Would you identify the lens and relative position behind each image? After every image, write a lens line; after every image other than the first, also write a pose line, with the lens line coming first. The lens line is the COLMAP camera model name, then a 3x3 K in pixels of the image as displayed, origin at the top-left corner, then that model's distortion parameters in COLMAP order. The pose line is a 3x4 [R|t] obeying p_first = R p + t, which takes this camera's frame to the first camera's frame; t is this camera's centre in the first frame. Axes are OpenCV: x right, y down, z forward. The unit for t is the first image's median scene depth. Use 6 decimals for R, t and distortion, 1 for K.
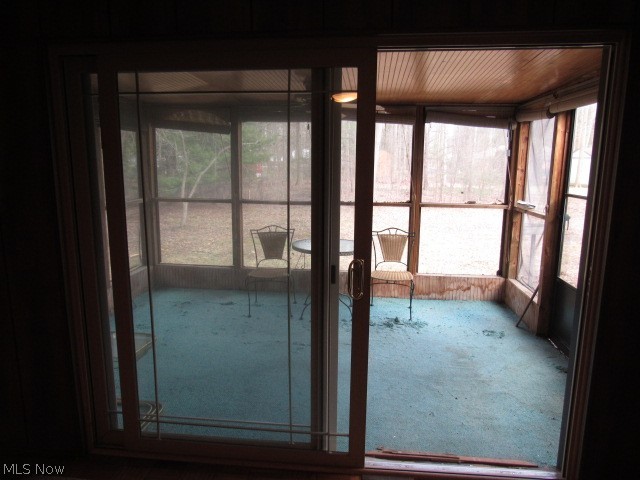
lens RADIAL K [[457.6, 0, 323.2], [0, 457.6, 241.8], [0, 0, 1]] dist [-0.029998, 0.010008]
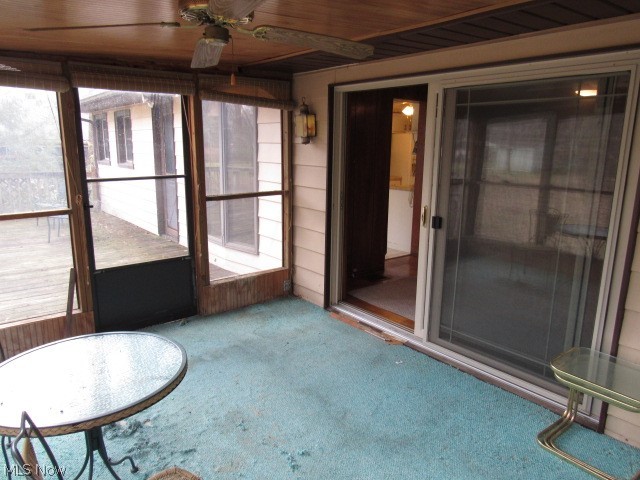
lens RADIAL K [[457.6, 0, 320.9], [0, 457.6, 241.5], [0, 0, 1]] dist [-0.029998, 0.010008]
pose [[-0.707283, -0.160633, 0.688438, -0.384249], [0.109562, 0.937167, 0.331231, -0.206760], [-0.698388, 0.309701, -0.645243, 1.117547]]
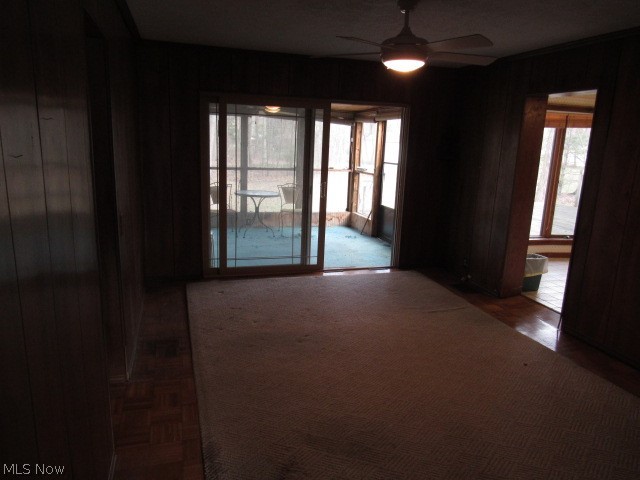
lens RADIAL K [[457.6, 0, 318.8], [0, 457.6, 238.6], [0, 0, 1]] dist [-0.029998, 0.010008]
pose [[0.923377, -0.057039, 0.379632, -0.439901], [0.039036, 0.997725, 0.054961, 0.094011], [-0.381904, -0.035930, 0.923503, -0.654950]]
